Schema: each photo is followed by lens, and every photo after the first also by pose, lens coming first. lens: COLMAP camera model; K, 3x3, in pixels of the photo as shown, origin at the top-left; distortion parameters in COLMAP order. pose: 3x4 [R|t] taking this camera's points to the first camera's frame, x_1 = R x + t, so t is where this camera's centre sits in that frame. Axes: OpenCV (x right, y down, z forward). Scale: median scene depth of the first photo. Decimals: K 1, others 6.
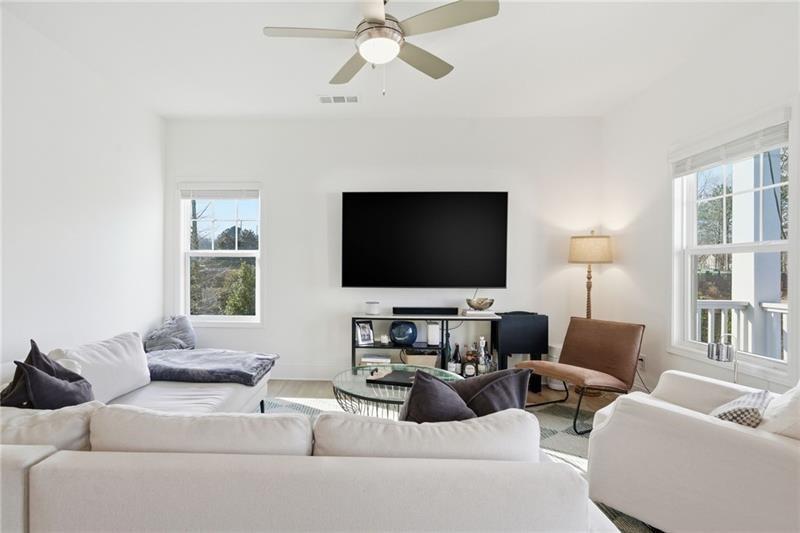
lens RADIAL K [[401.2, 0, 422.5], [0, 401.2, 253.3], [0, 0, 1]] dist [-0.003787, 0.000153]
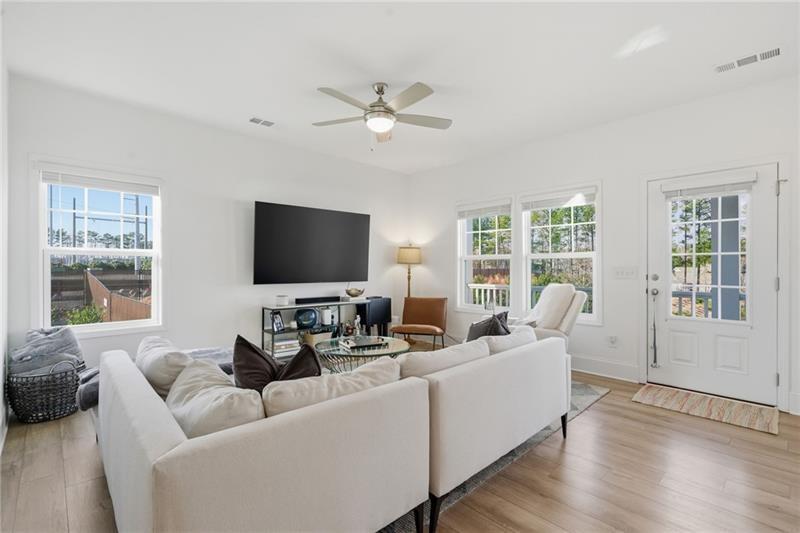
lens RADIAL K [[371.8, 0, 400.0], [0, 371.8, 266.5], [0, 0, 1]] dist [0.002327, 0.000396]
pose [[0.701273, -0.005771, 0.712869, -0.685629], [-0.033776, 0.998575, 0.041310, -0.025846], [-0.712092, -0.053047, 0.700079, -0.035415]]
